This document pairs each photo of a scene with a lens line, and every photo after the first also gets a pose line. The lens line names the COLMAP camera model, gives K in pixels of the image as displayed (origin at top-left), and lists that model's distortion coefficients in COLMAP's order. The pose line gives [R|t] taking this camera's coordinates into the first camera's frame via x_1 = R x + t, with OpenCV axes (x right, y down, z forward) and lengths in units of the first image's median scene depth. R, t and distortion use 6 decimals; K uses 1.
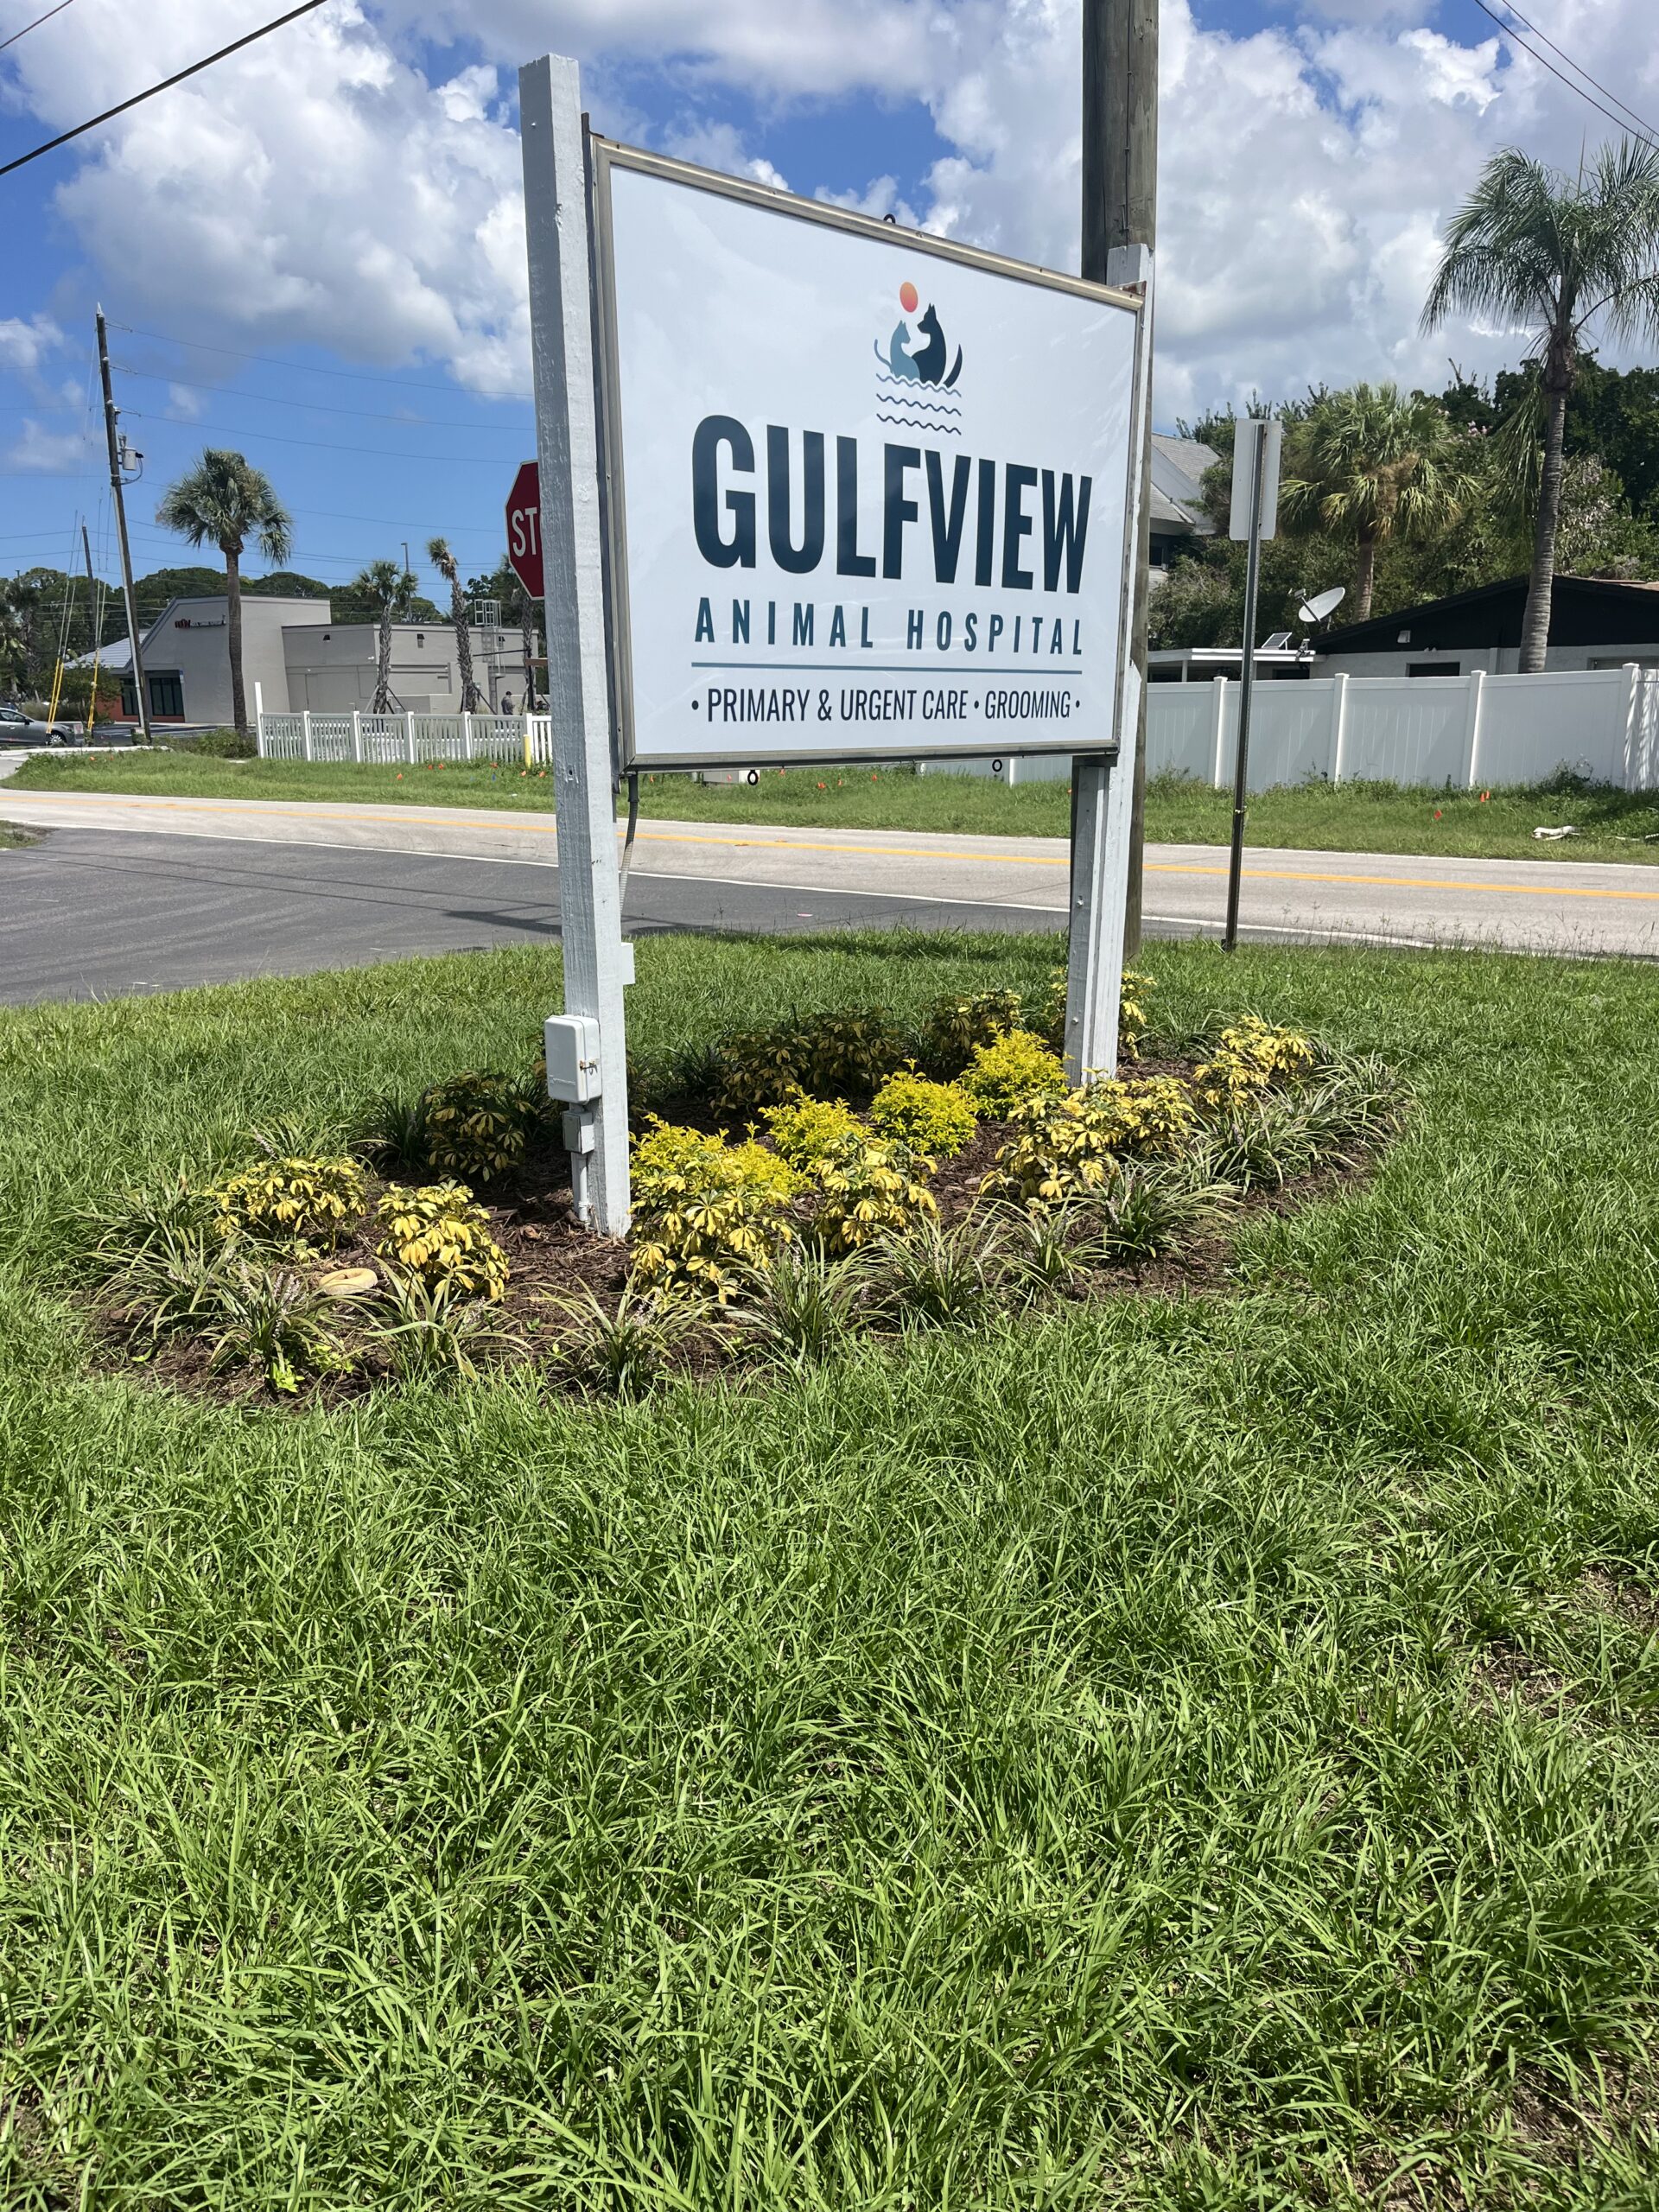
lens RADIAL K [[1677.4, 0, 809.2], [0, 1677.4, 1095.7], [0, 0, 1]] dist [0.024285, -0.028082]
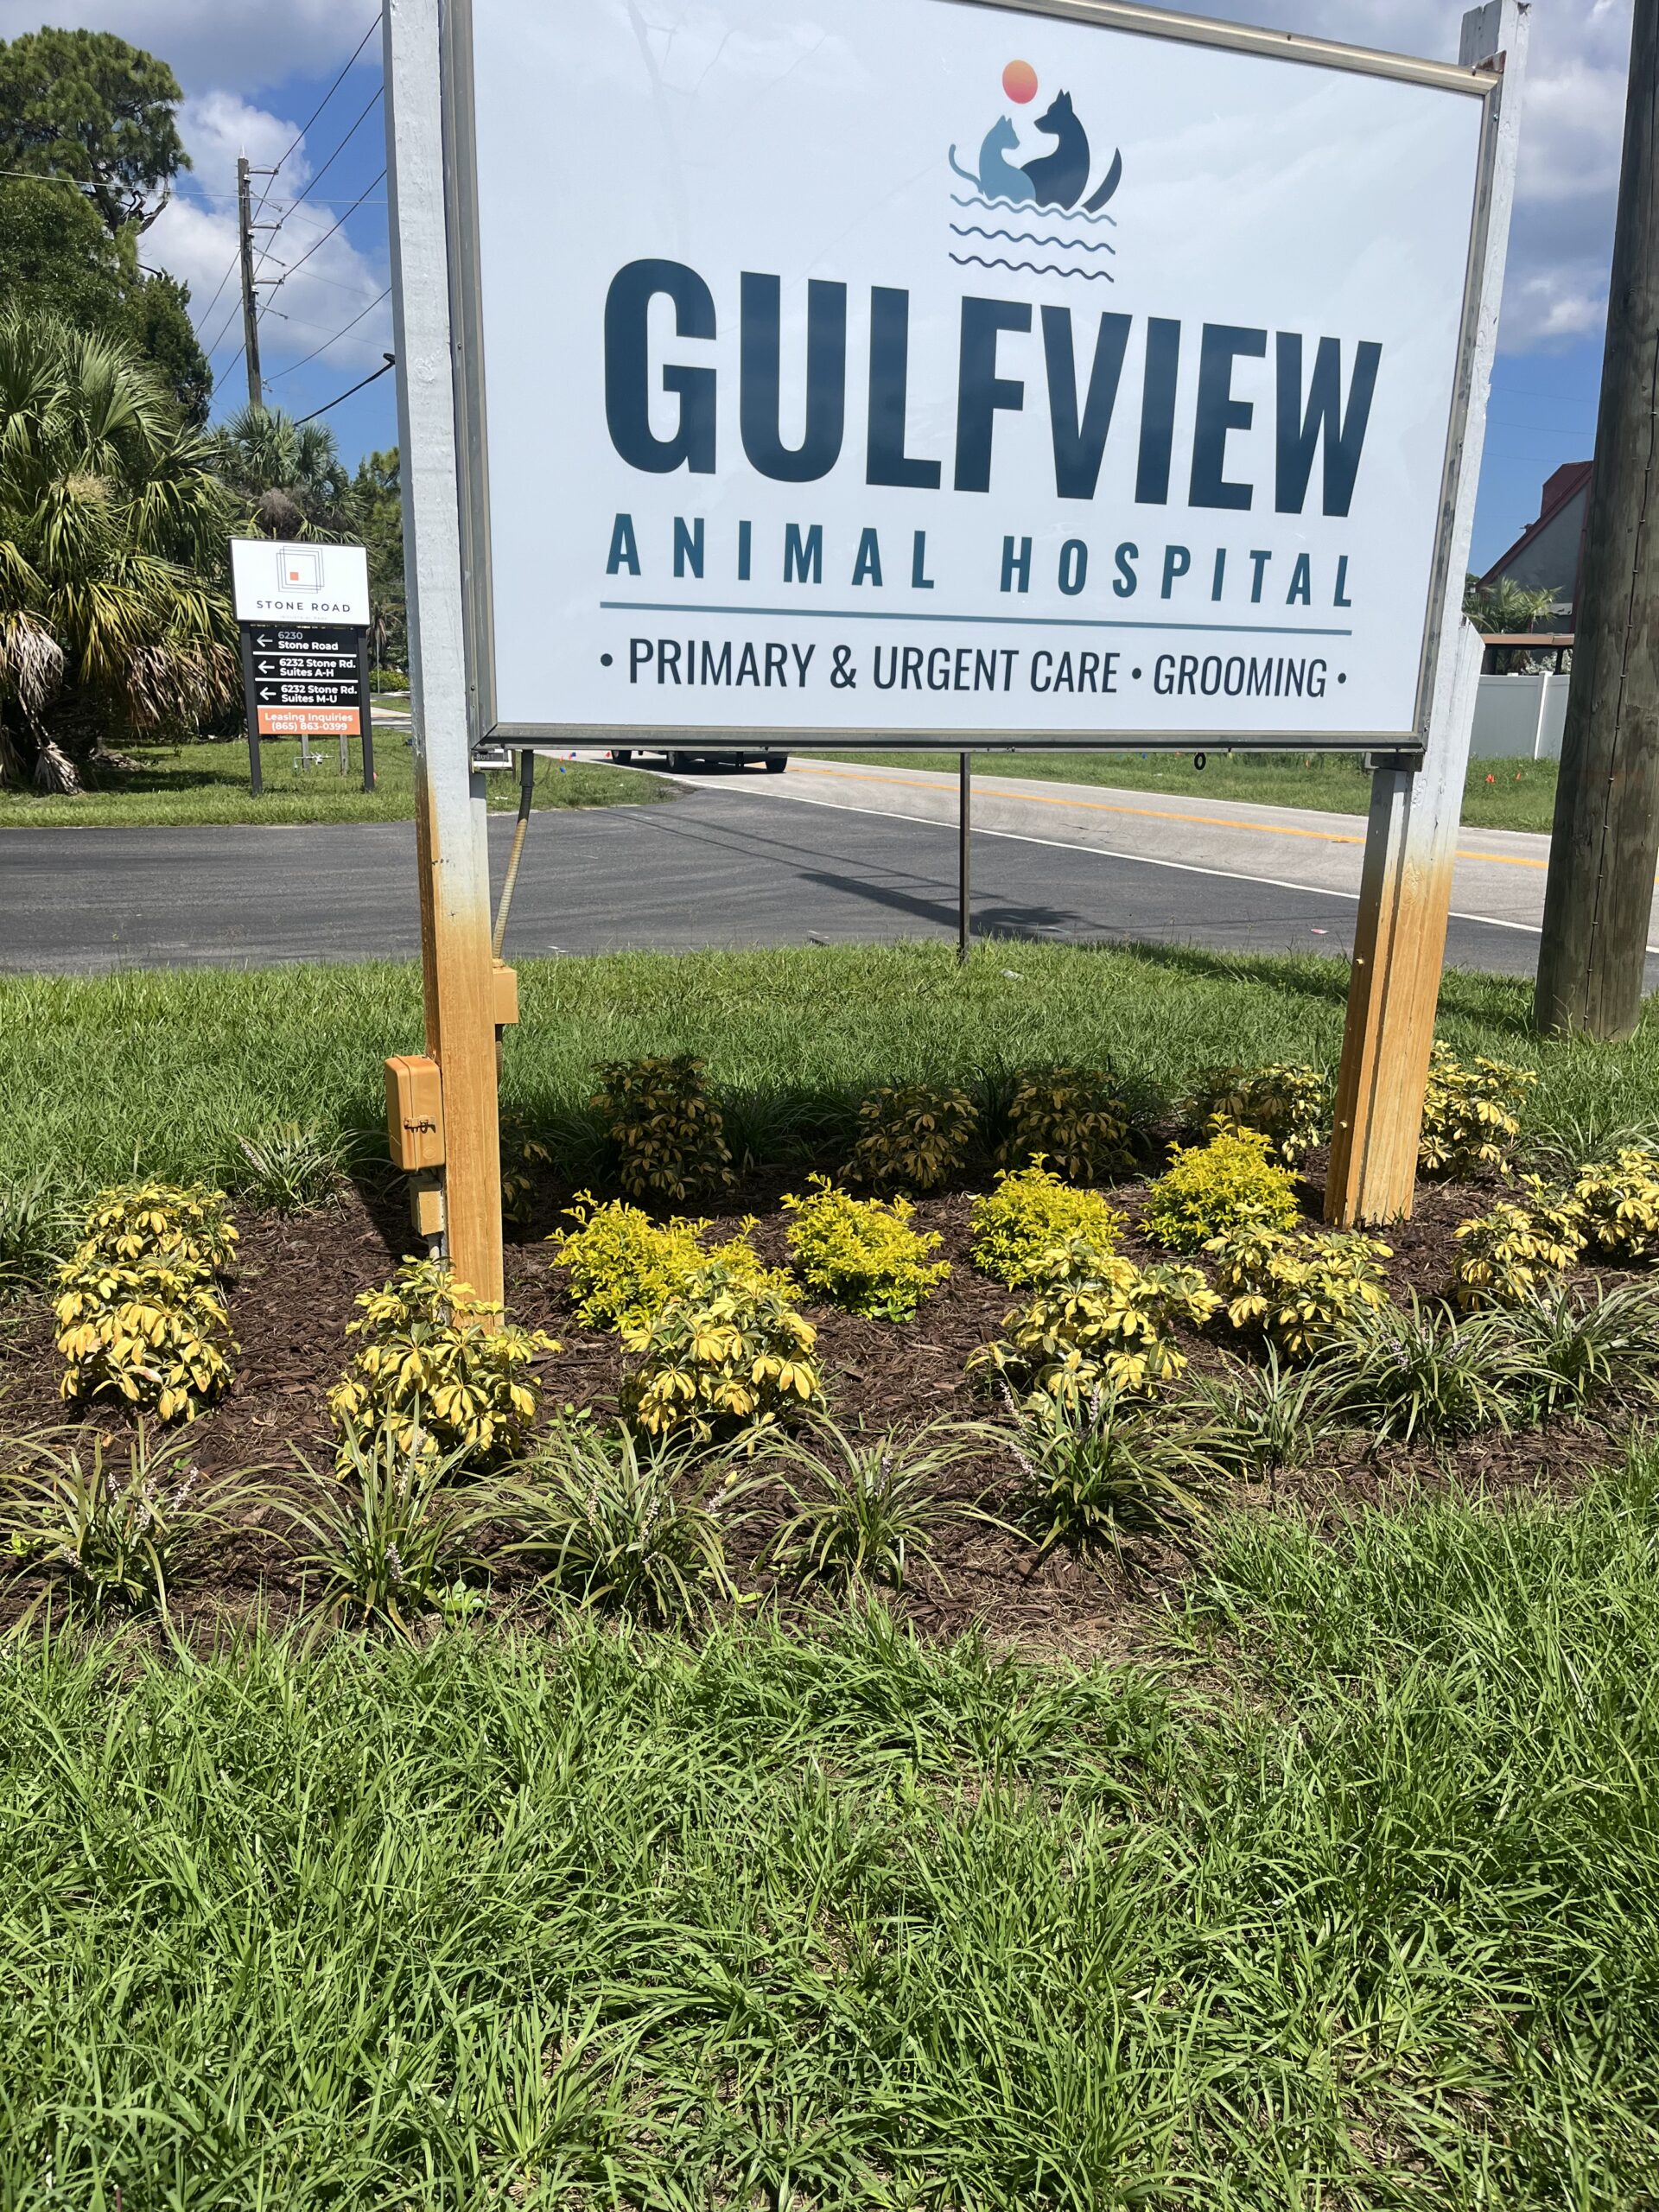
lens RADIAL K [[1677.4, 0, 833.1], [0, 1677.4, 1095.5], [0, 0, 1]] dist [0.024285, -0.028082]
pose [[0.909577, 0.123377, -0.396796, 0.313828], [-0.118170, 0.992279, 0.037653, -0.075251], [0.398378, 0.012641, 0.917134, 0.333453]]
